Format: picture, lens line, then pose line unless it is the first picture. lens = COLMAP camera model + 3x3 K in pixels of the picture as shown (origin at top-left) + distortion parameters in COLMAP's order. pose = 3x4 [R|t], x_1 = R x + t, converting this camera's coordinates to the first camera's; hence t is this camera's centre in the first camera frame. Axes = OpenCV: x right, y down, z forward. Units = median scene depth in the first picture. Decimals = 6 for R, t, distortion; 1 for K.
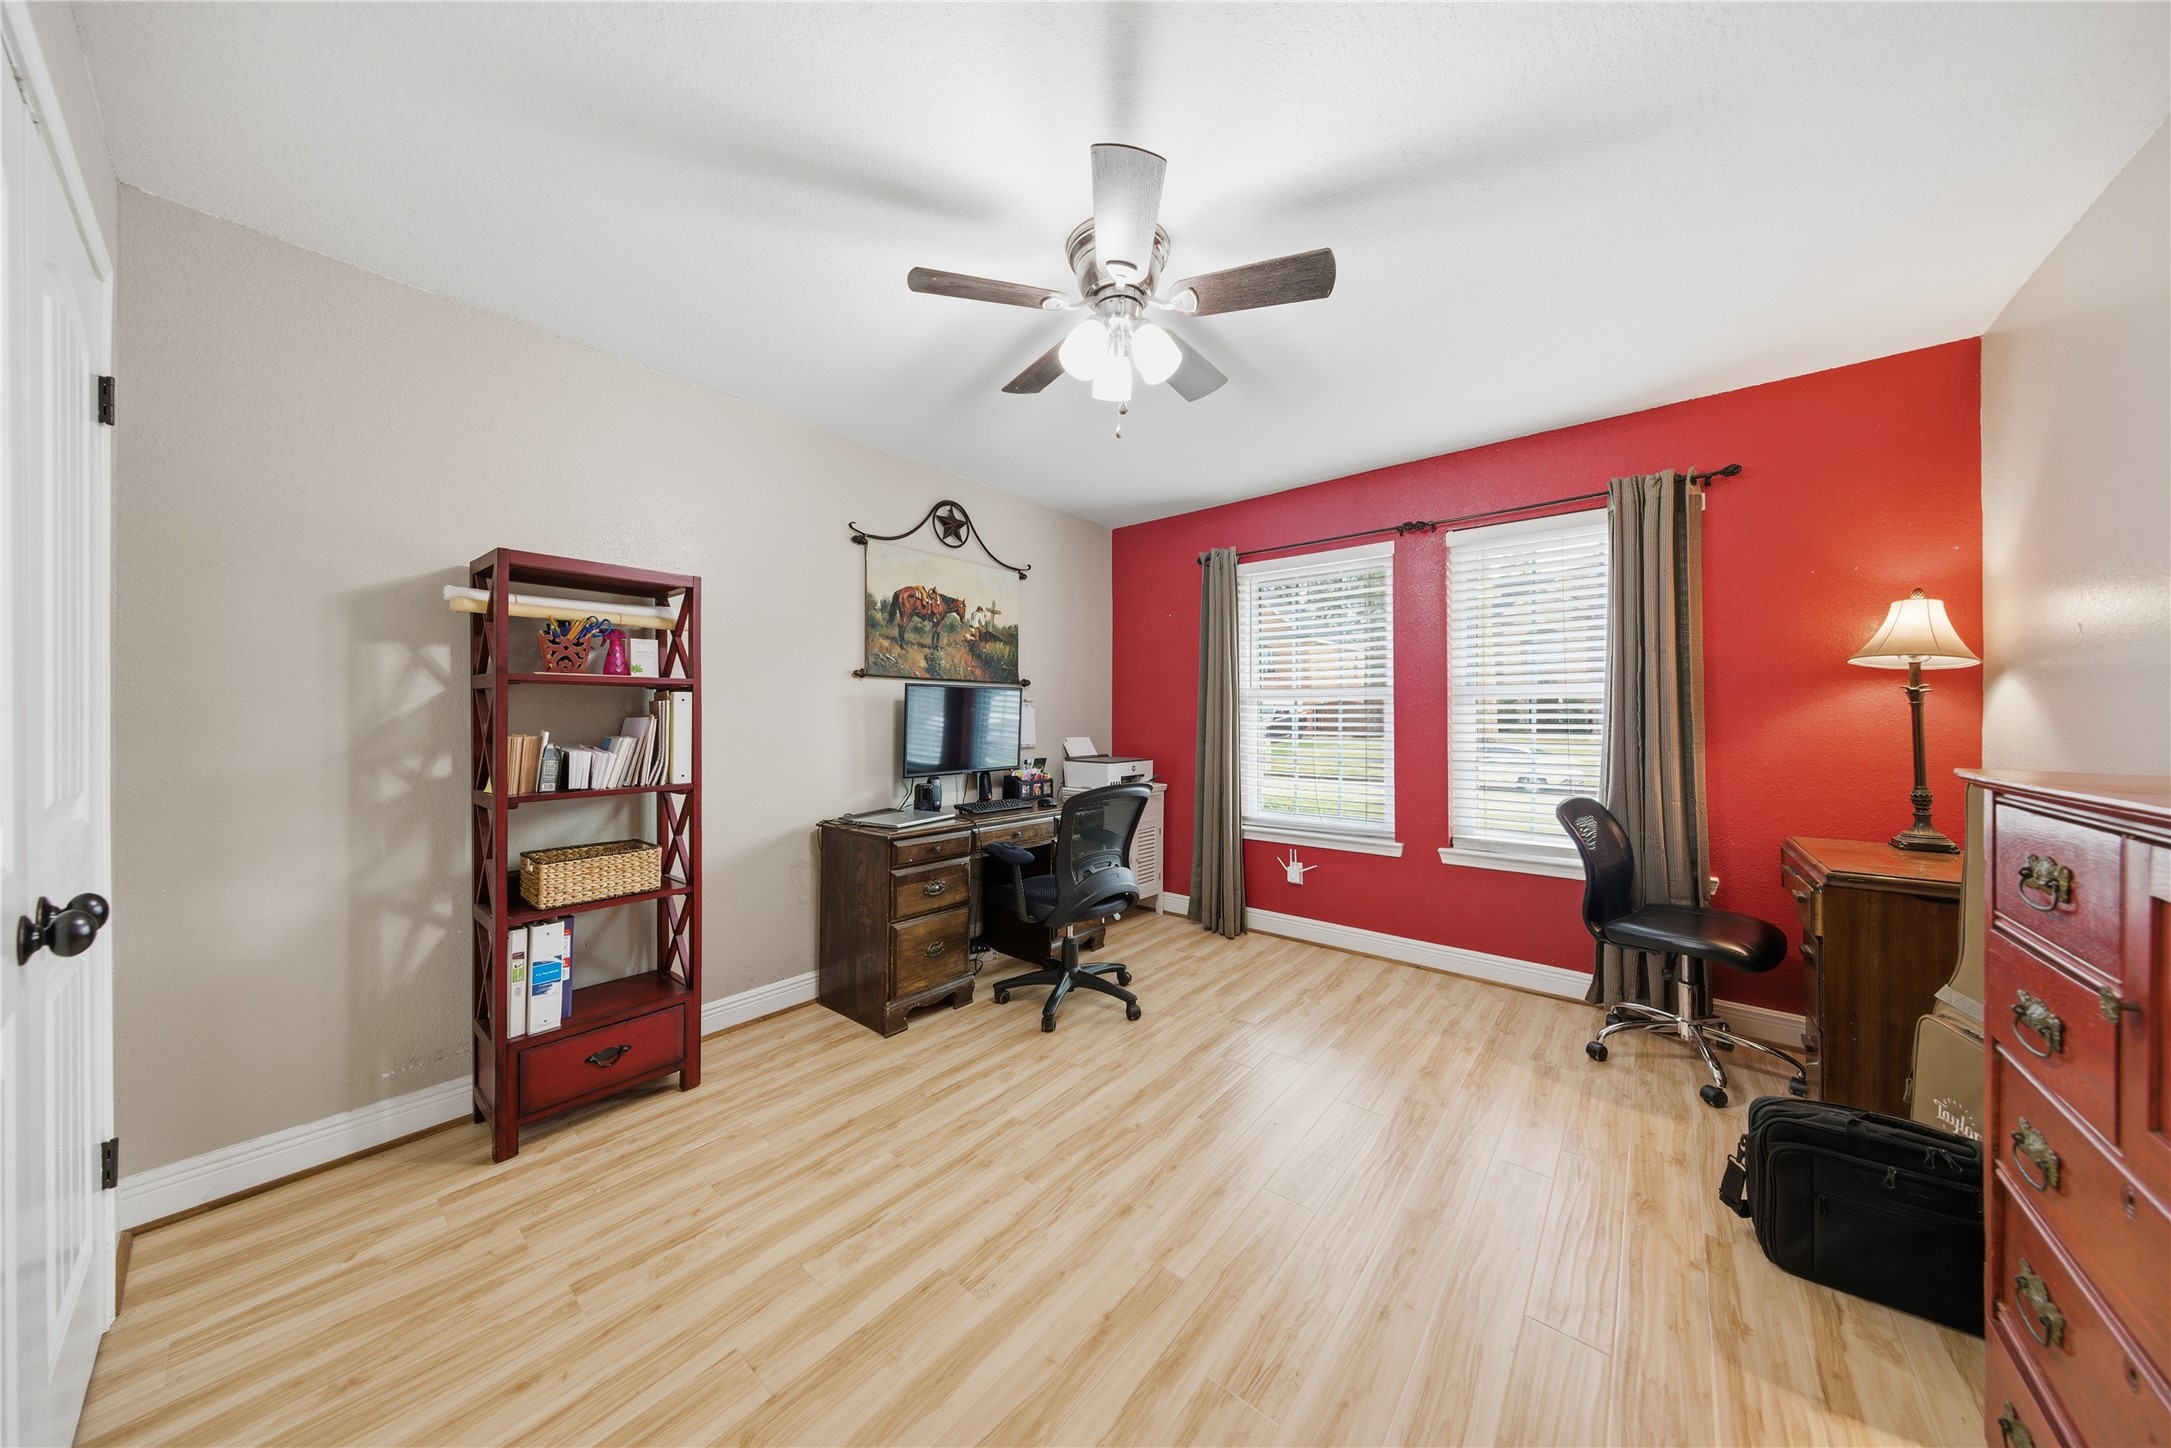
lens RADIAL K [[695.7, 0, 1082.2], [0, 695.7, 715.2], [0, 0, 1]] dist [-0.000459, -0.000048]
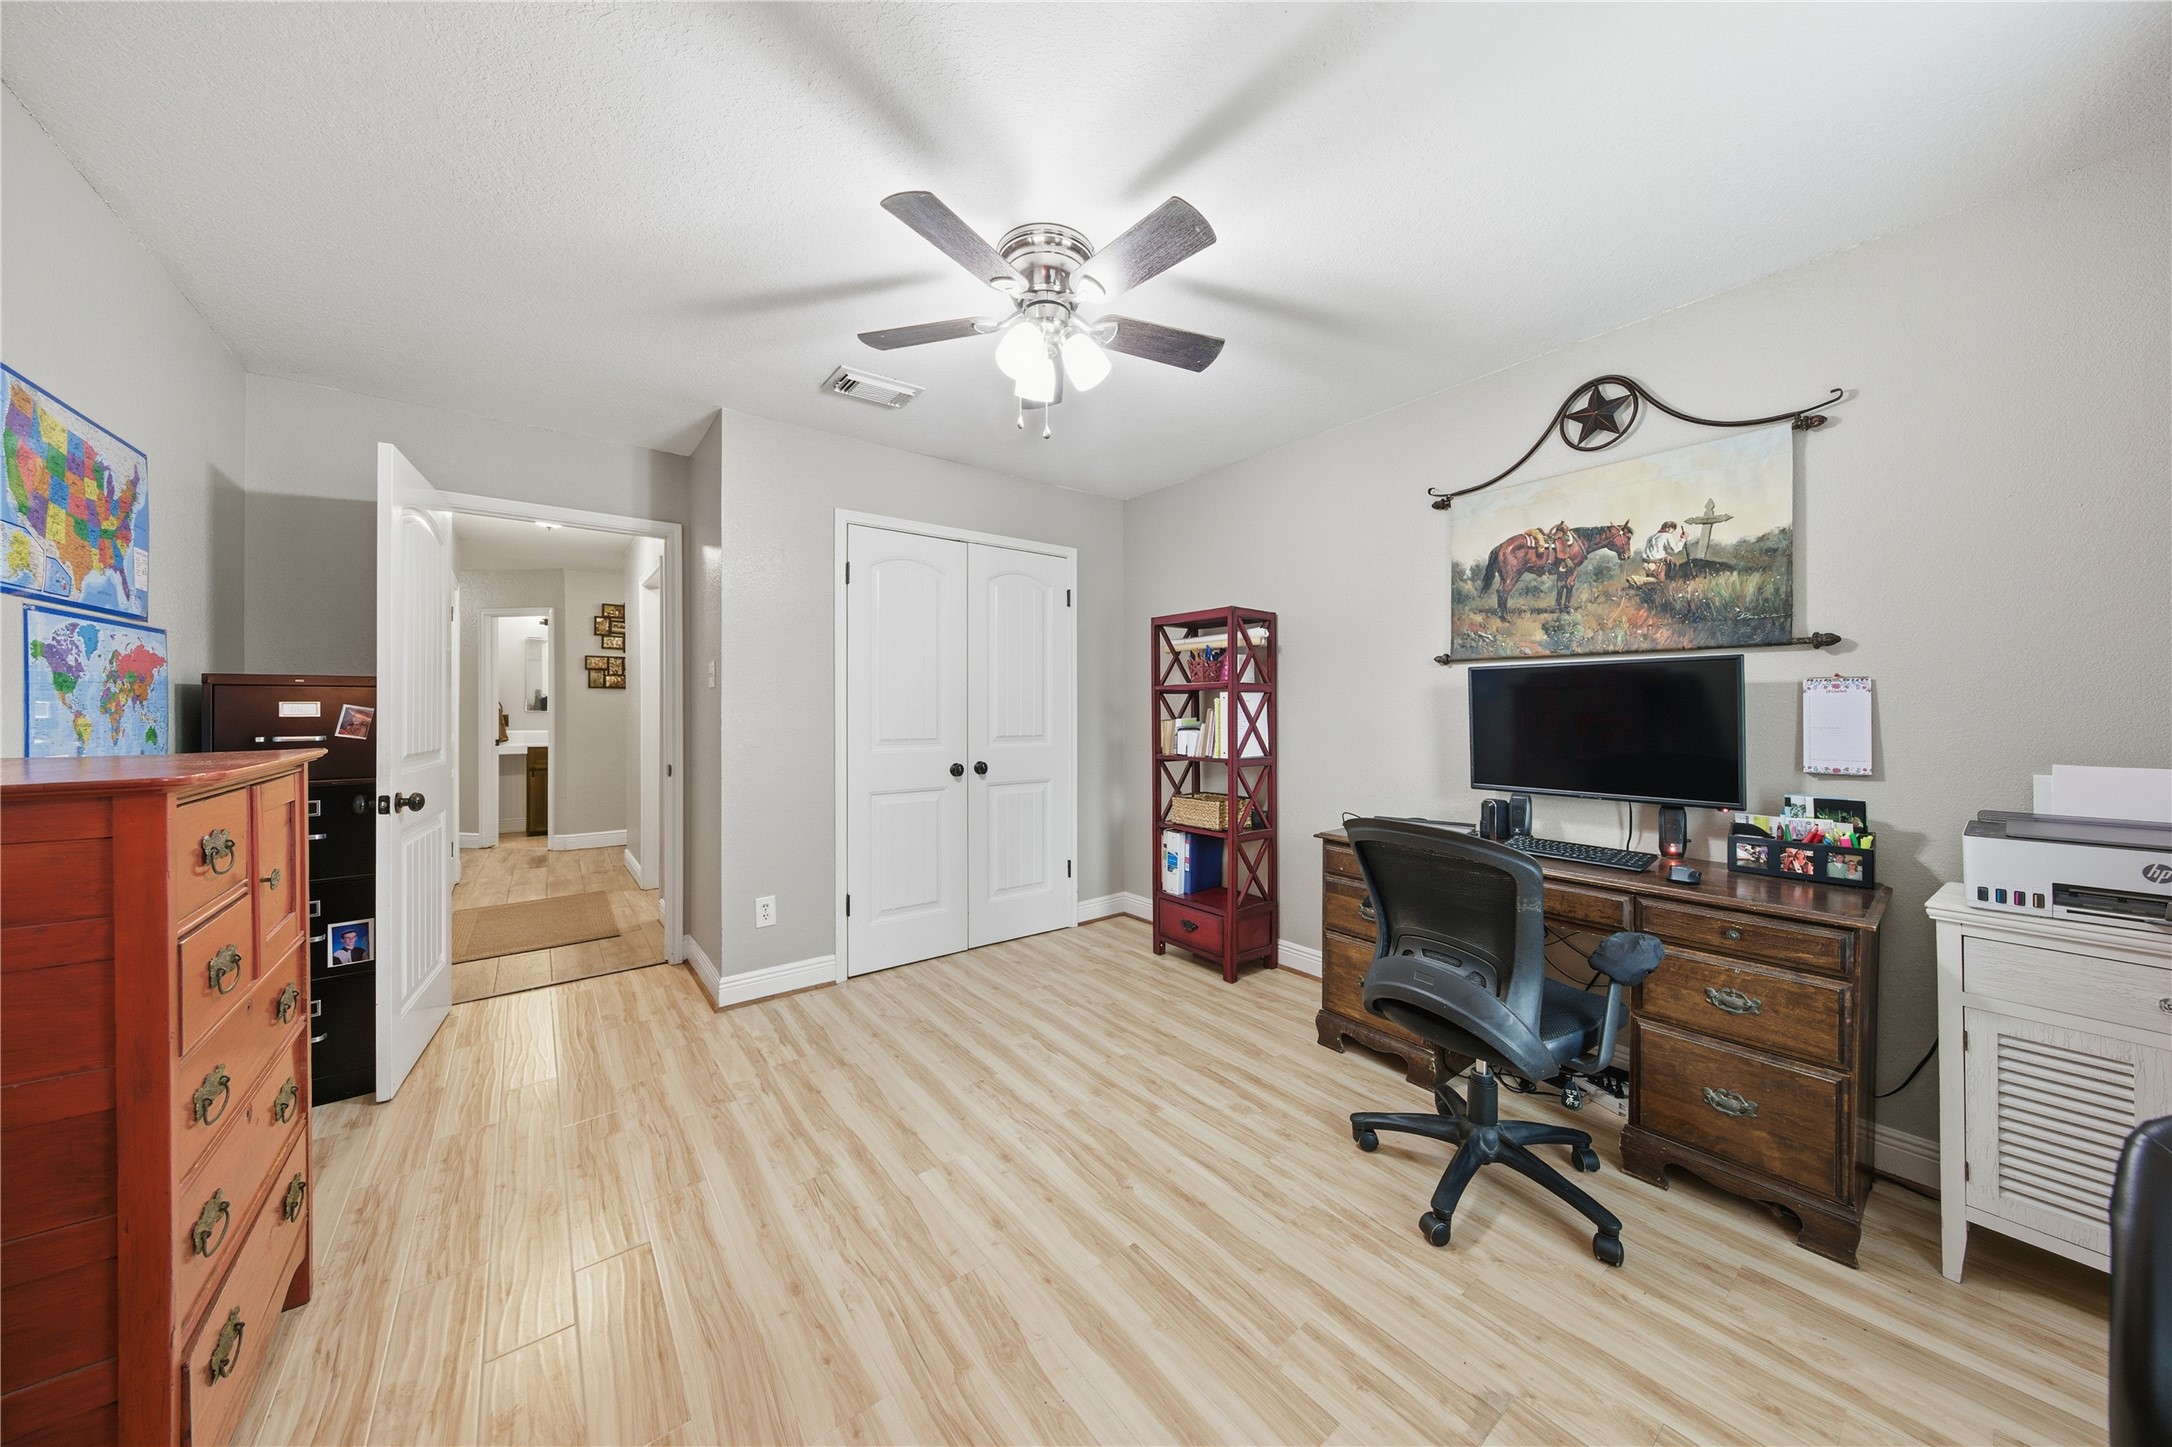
lens RADIAL K [[696.0, 0, 1082.7], [0, 696.0, 714.7], [0, 0, 1]] dist [-0.000459, -0.000048]
pose [[-0.208977, 0.009634, -0.977873, 0.595236], [0.004280, 0.999951, 0.008936, -0.001840], [0.977911, -0.002318, -0.209008, 0.721715]]
